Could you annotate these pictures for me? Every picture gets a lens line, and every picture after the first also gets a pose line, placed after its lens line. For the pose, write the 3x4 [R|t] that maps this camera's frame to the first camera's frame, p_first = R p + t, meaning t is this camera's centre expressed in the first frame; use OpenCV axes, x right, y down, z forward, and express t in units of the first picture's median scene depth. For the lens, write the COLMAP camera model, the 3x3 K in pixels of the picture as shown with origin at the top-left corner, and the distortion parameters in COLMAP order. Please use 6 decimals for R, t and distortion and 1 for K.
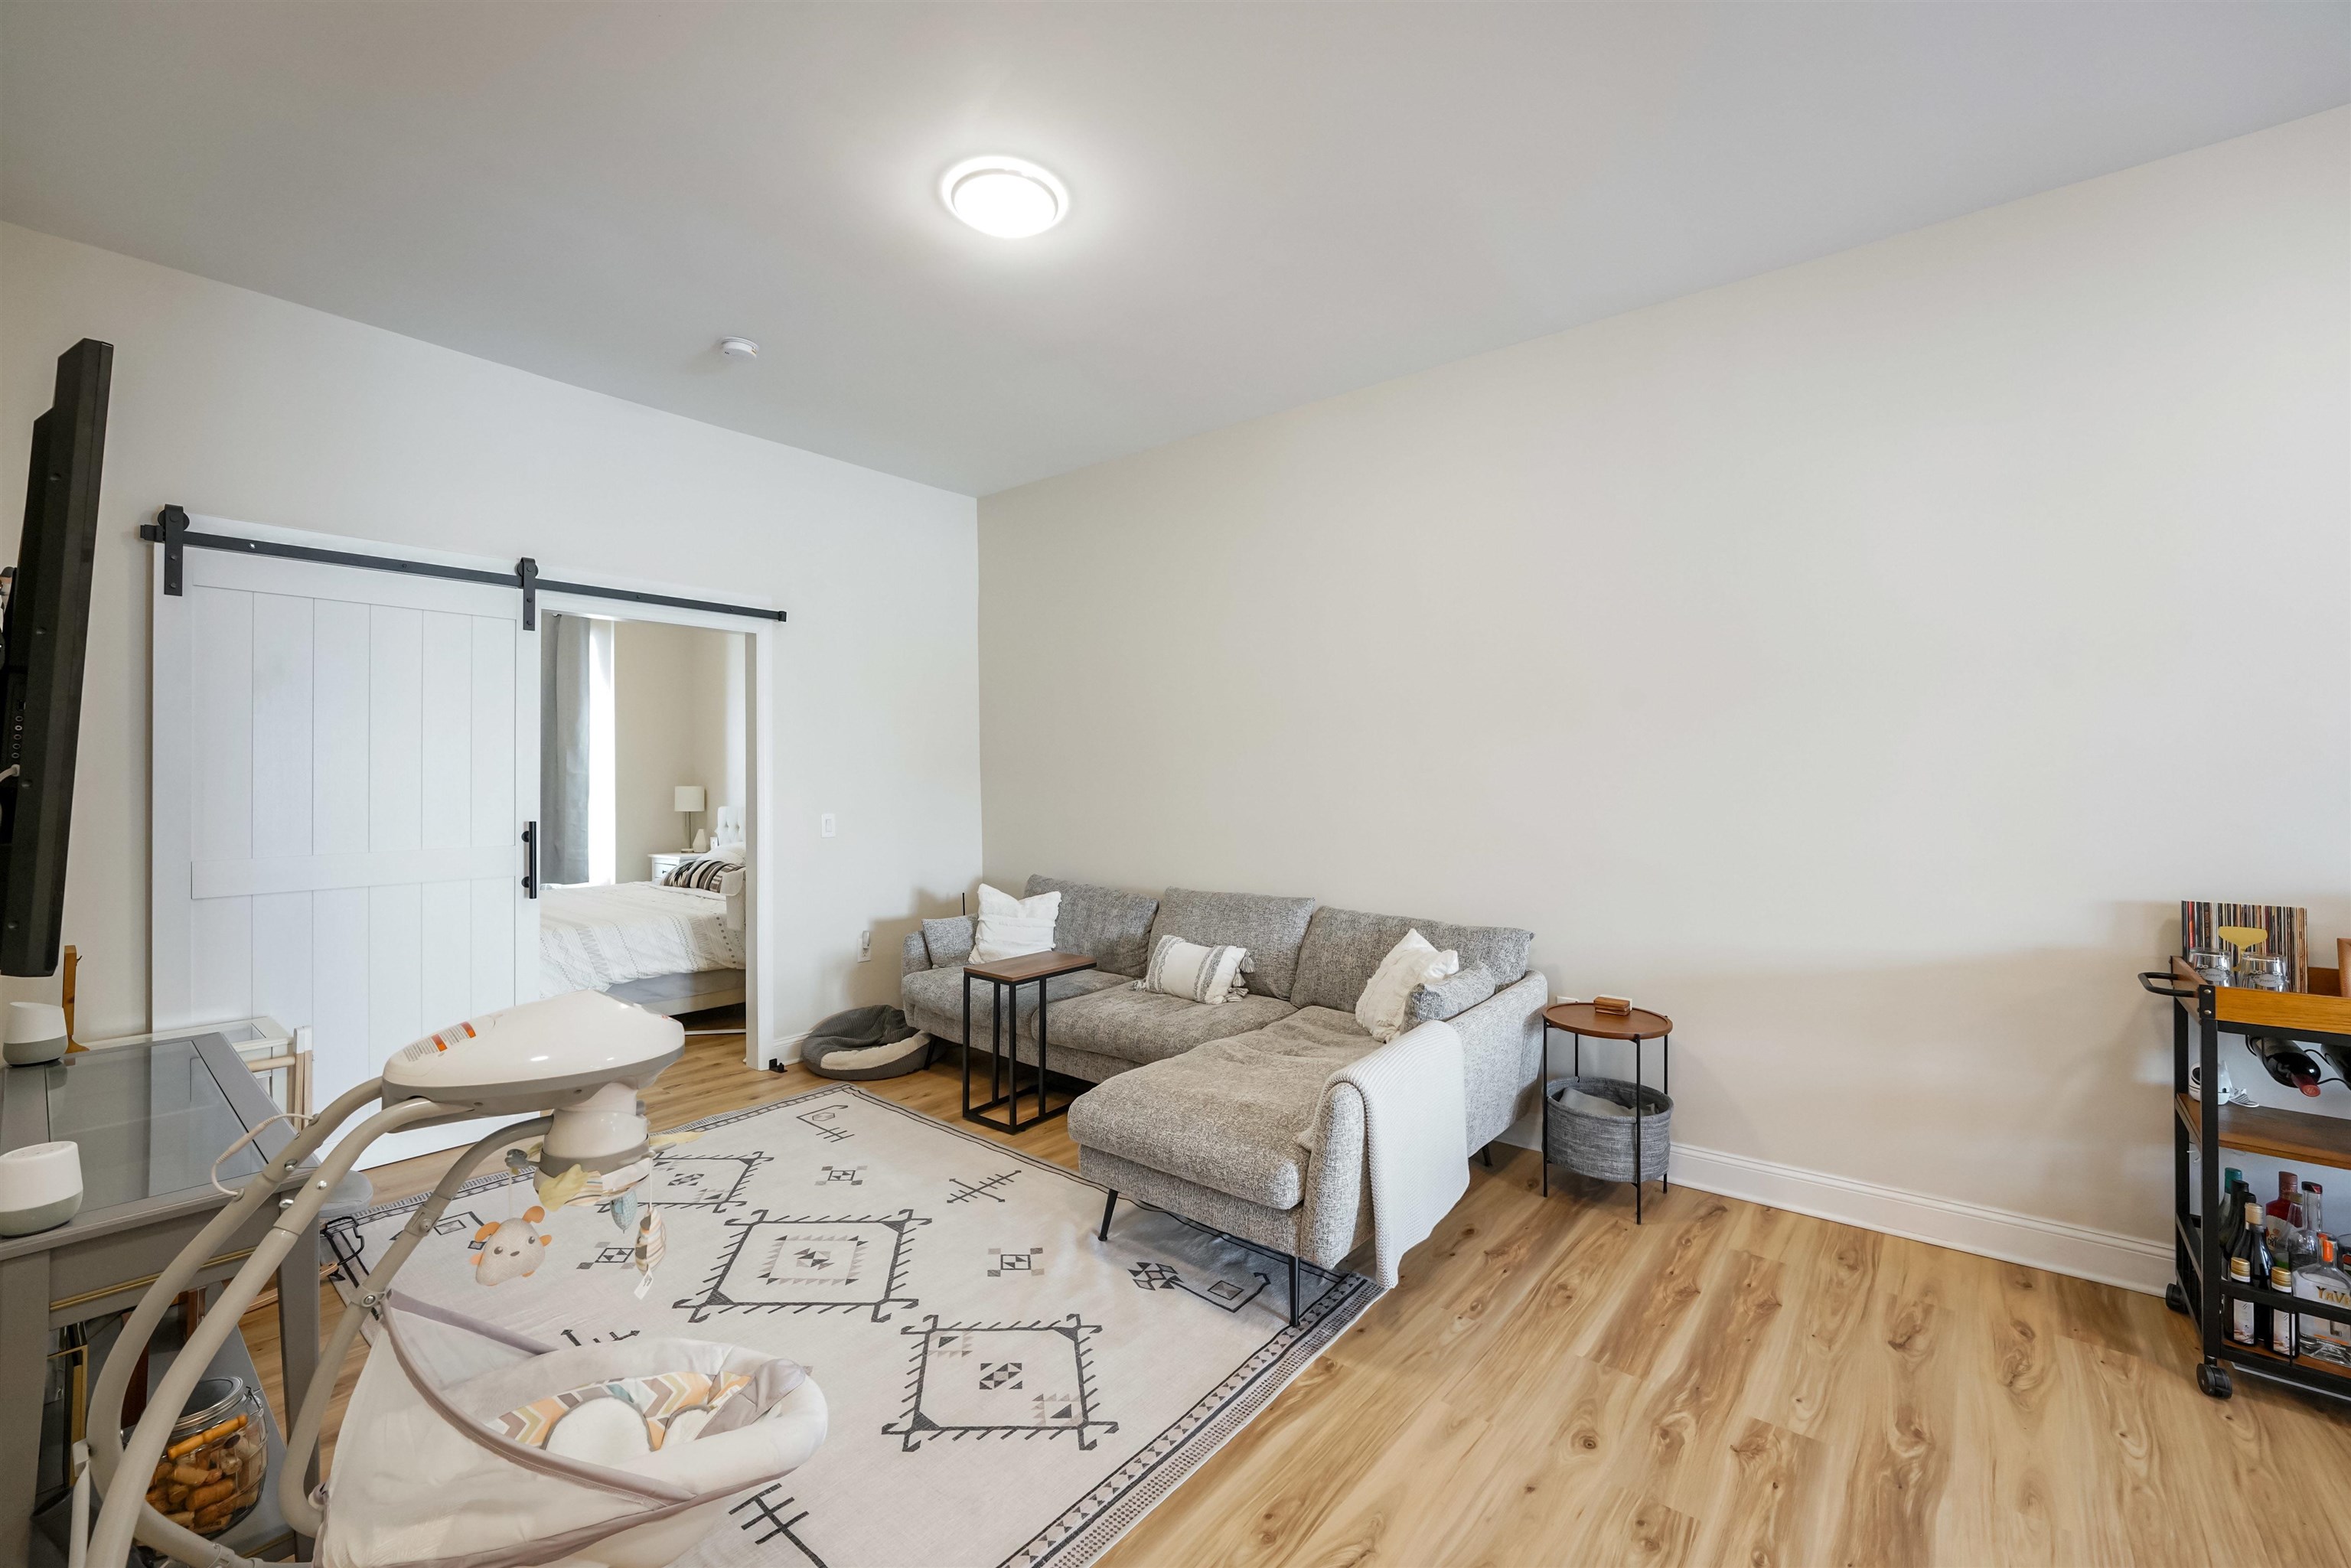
lens RADIAL K [[948.0, 0, 1136.7], [0, 948.0, 786.1], [0, 0, 1]] dist [-0.004195, 0.001346]
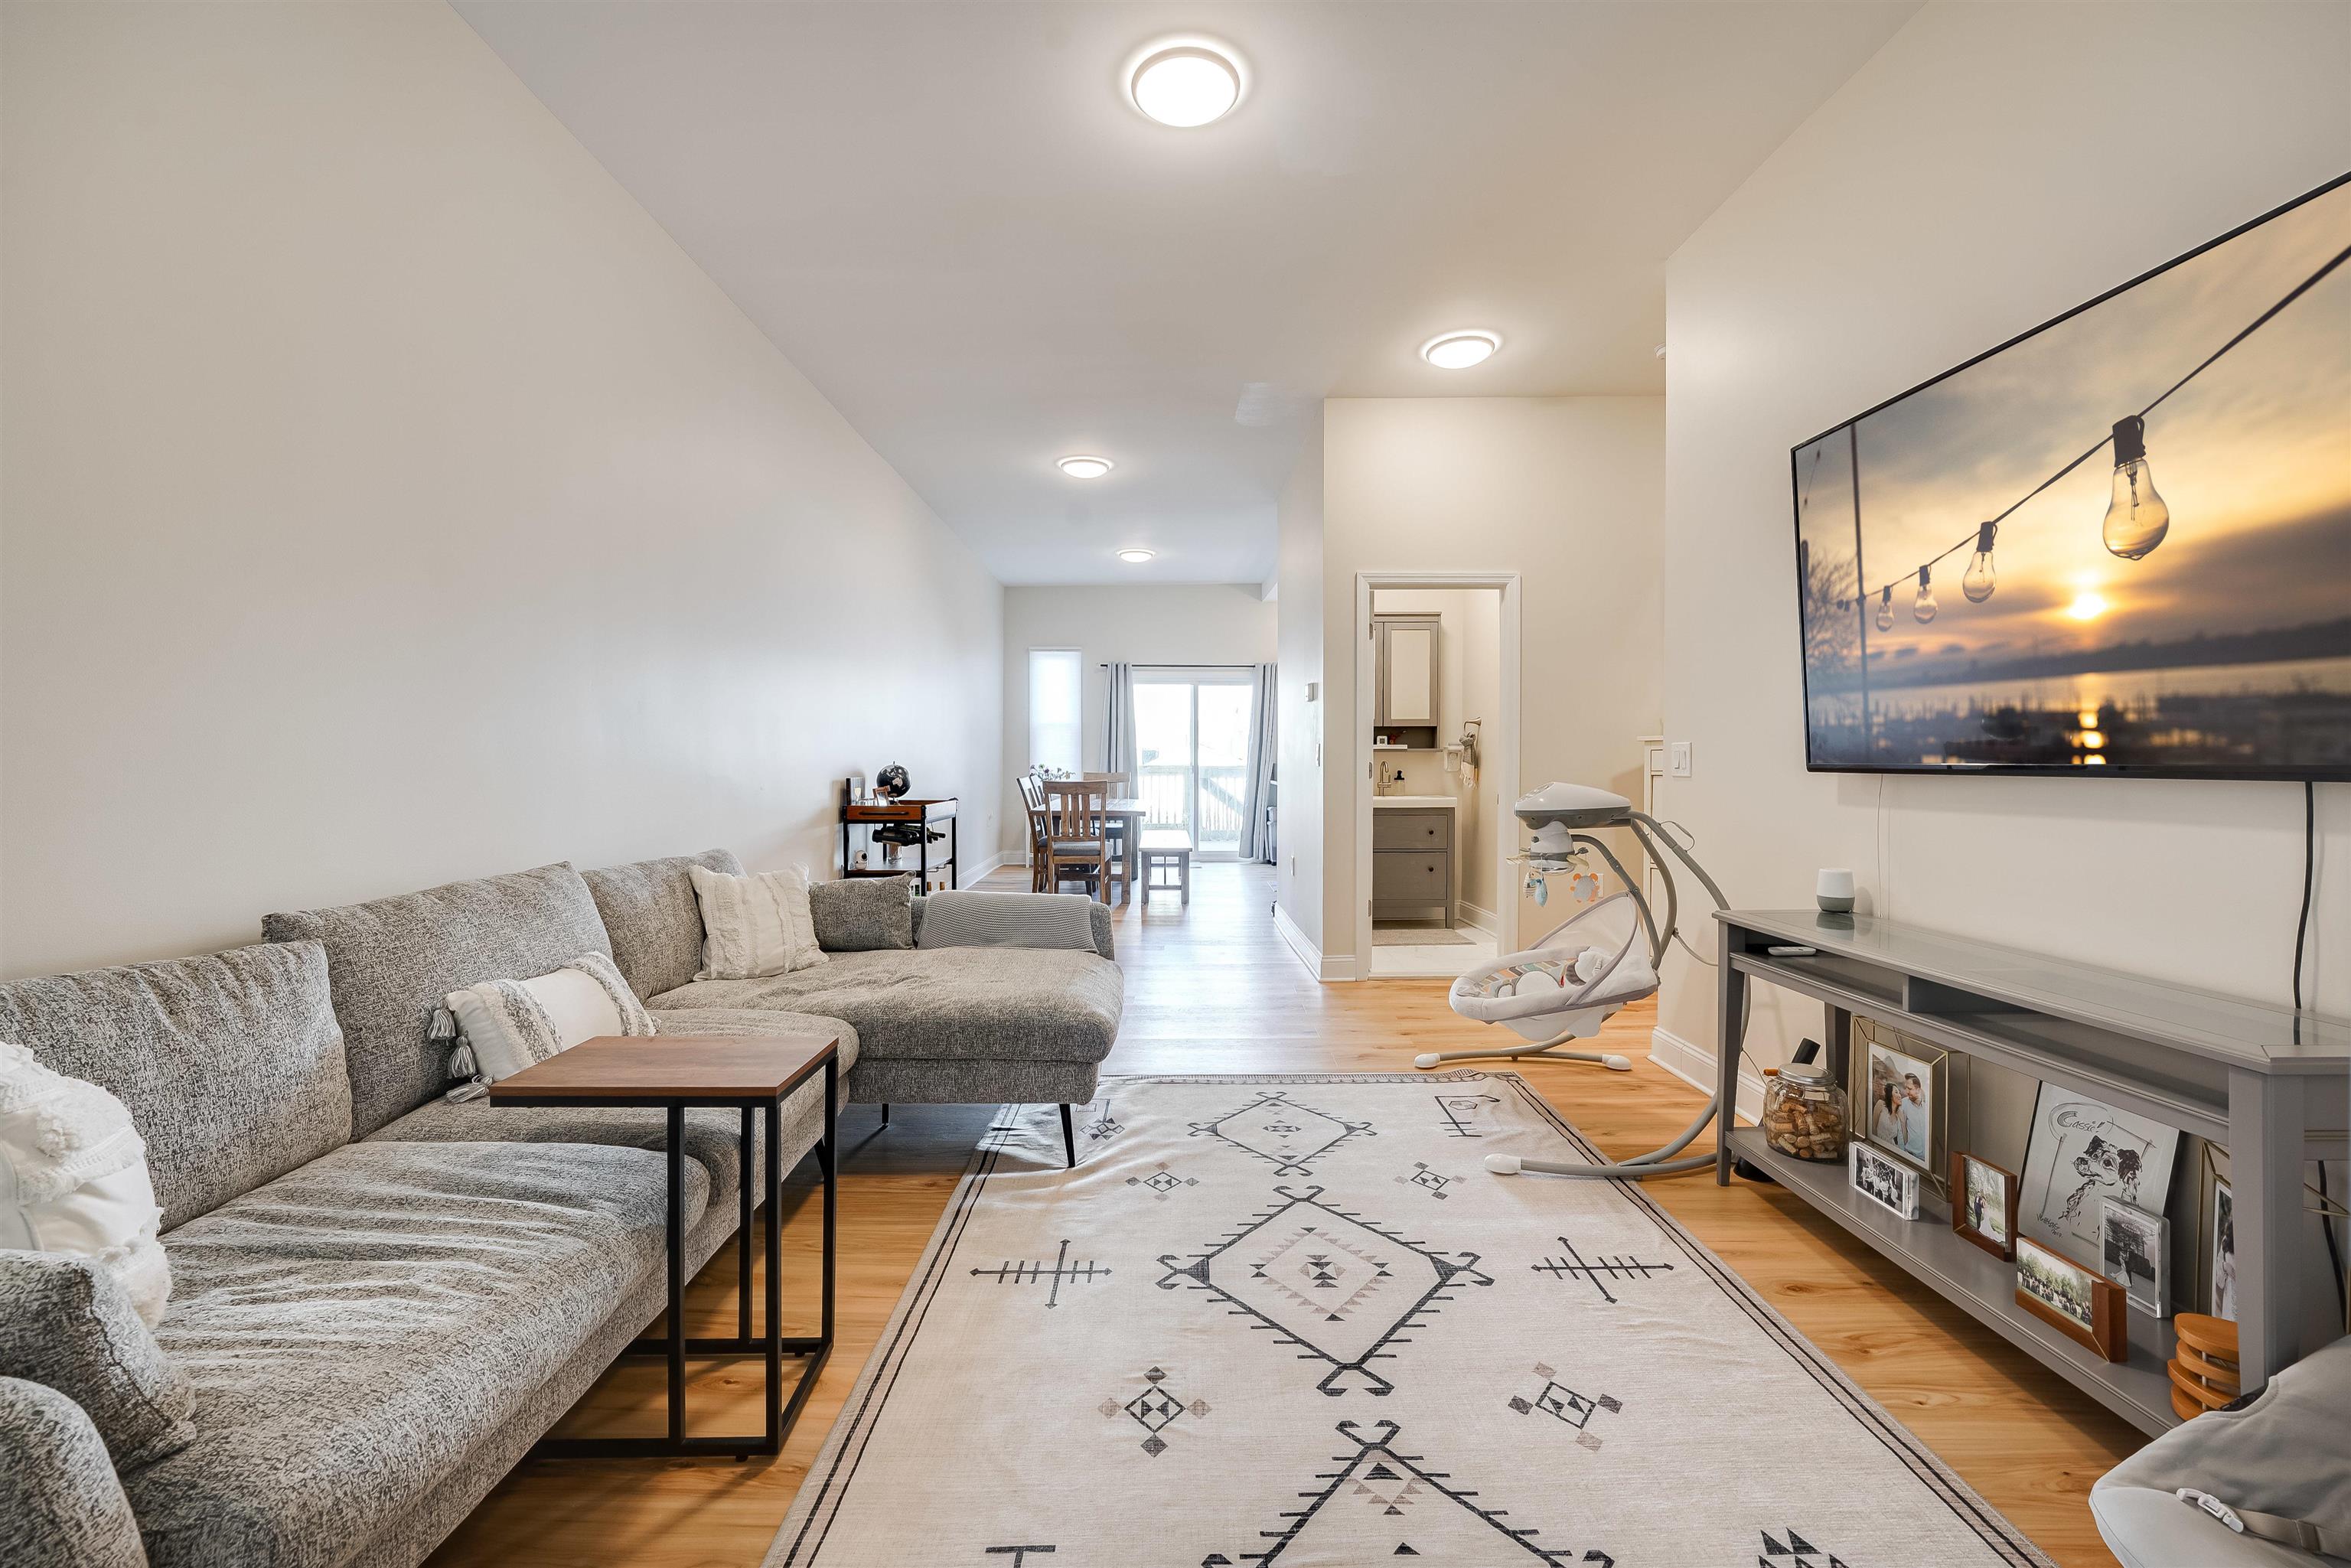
lens RADIAL K [[958.9, 0, 1184.8], [0, 958.9, 742.9], [0, 0, 1]] dist [-0.016229, 0.000334]
pose [[-0.666207, 0.019809, 0.745504, -0.763696], [0.016066, 0.999796, -0.012209, 0.061828], [-0.745594, 0.003844, -0.666390, 1.423569]]
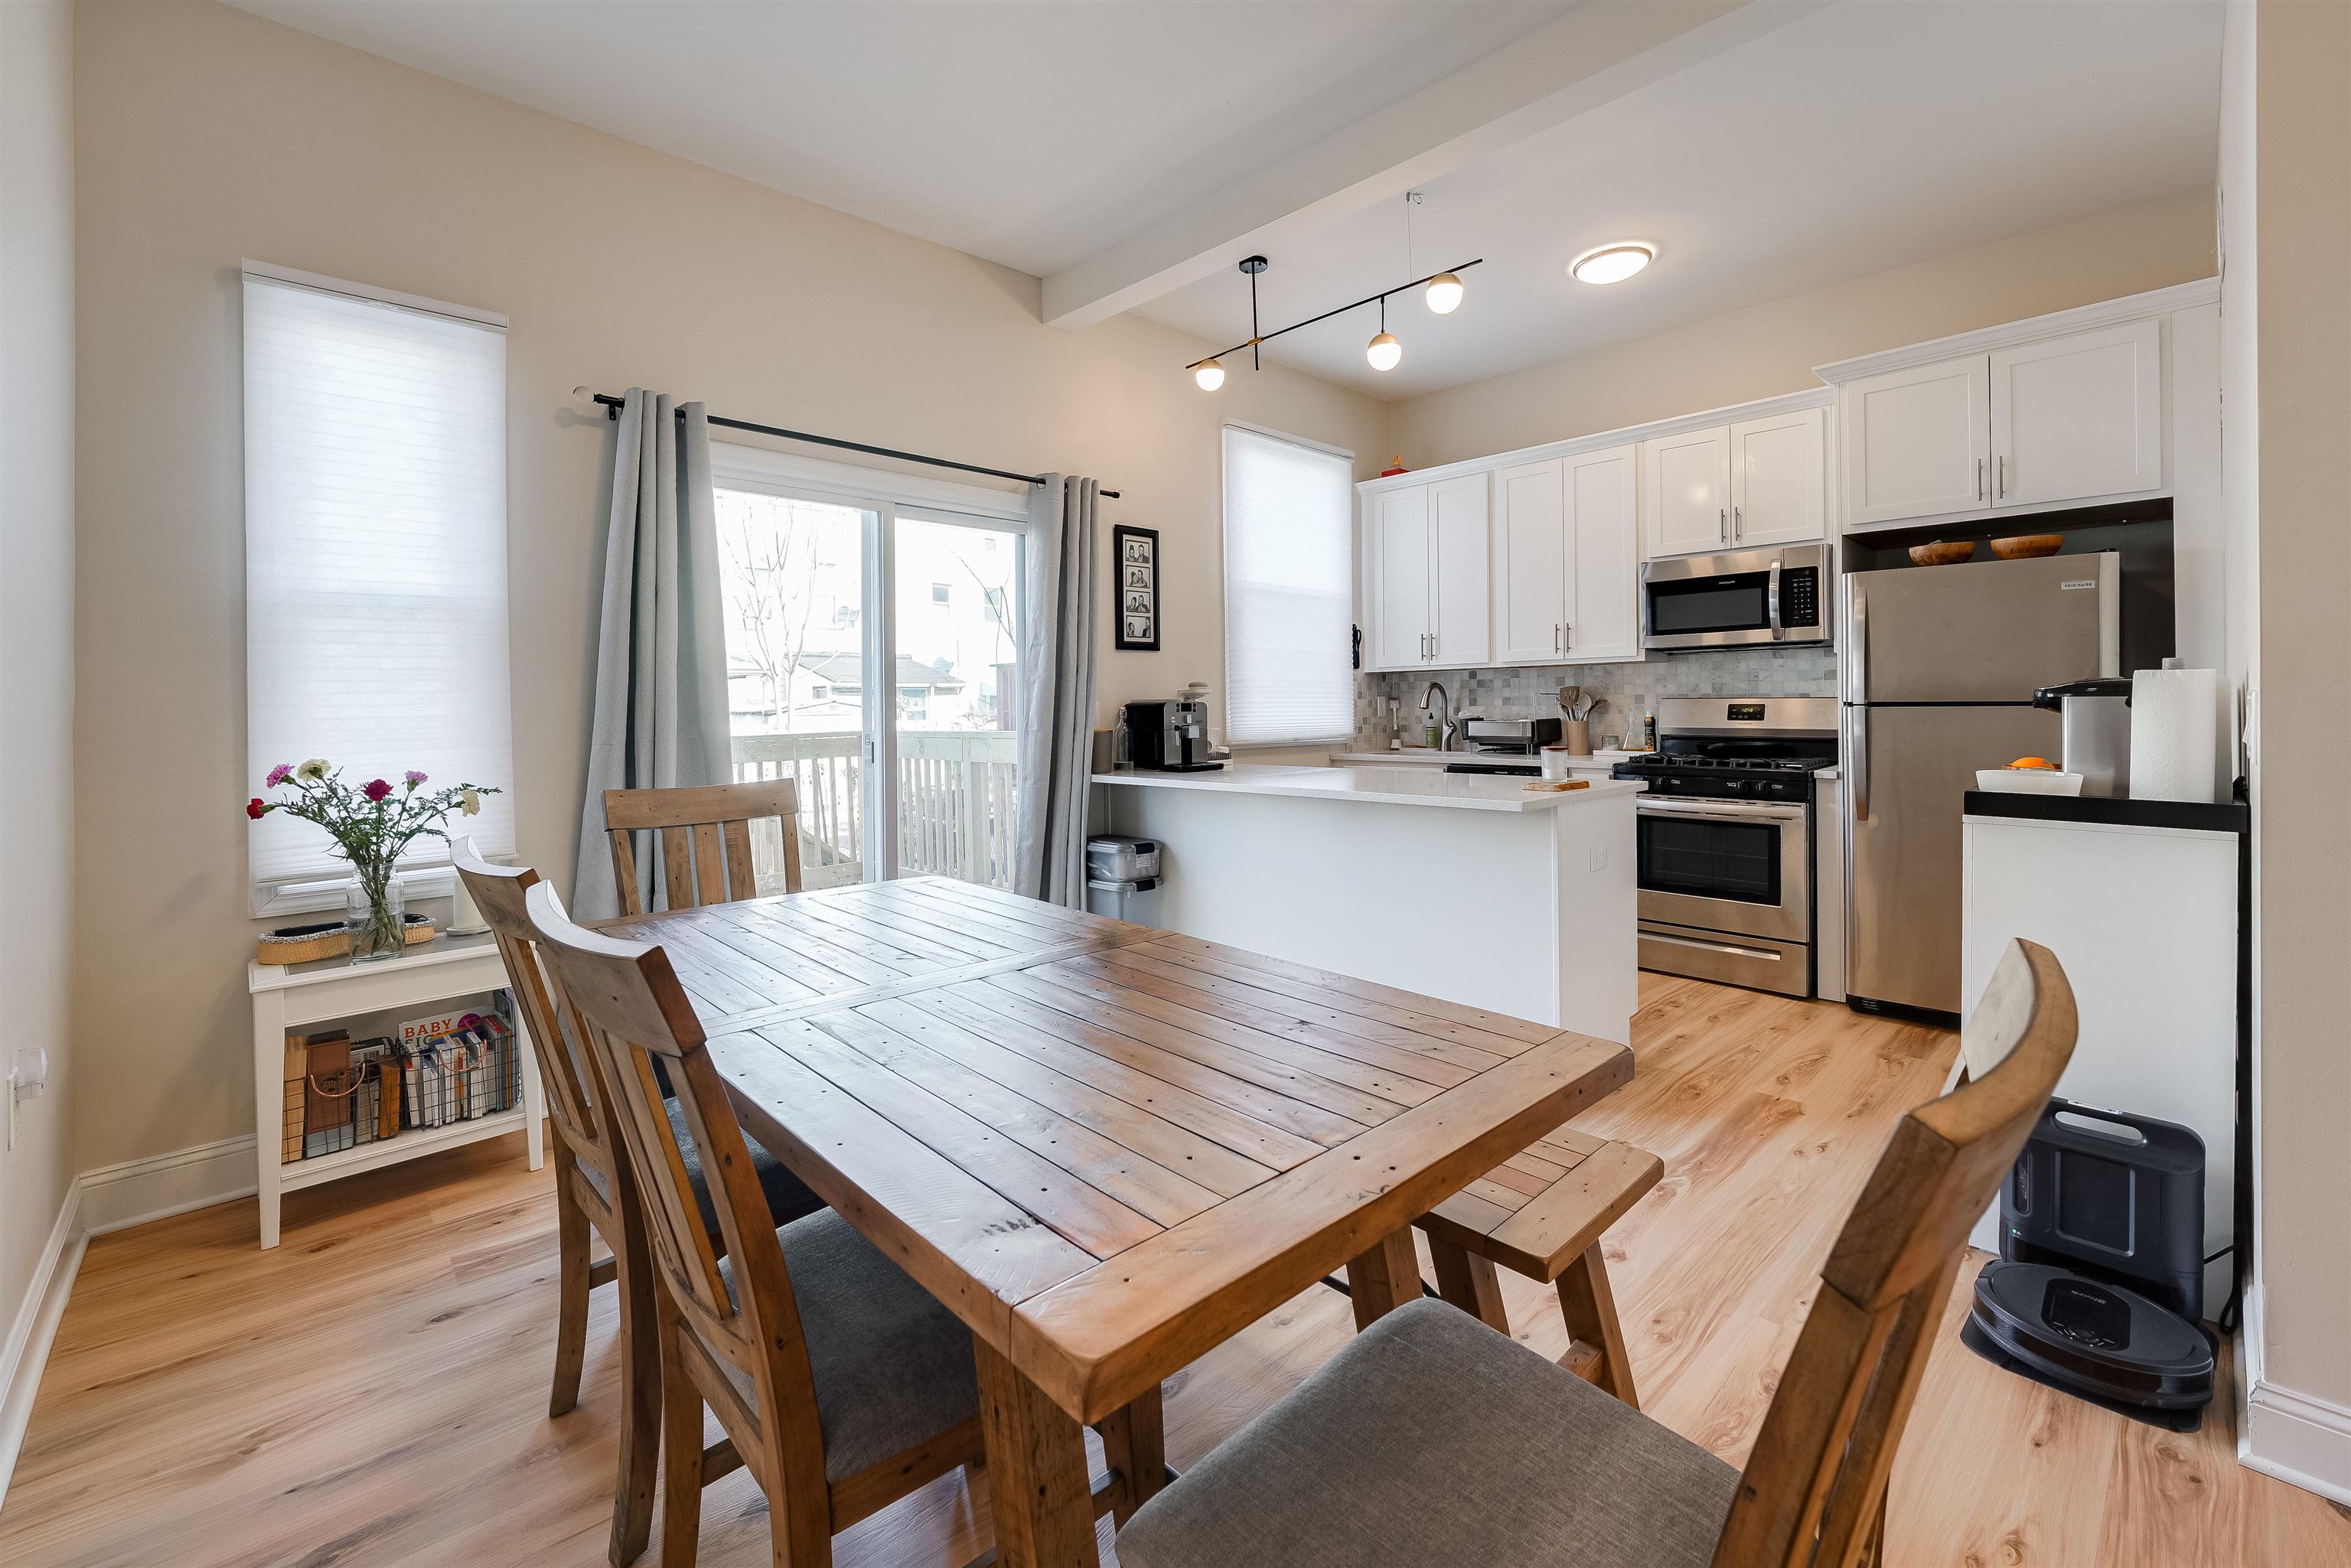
lens RADIAL K [[958.9, 0, 1163.0], [0, 958.9, 710.5], [0, 0, 1]] dist [-0.016229, 0.000334]
pose [[-0.995065, 0.021423, 0.096880, 1.266820], [0.022921, 0.999634, 0.014376, 0.049462], [-0.096537, 0.016526, -0.995192, 0.292955]]
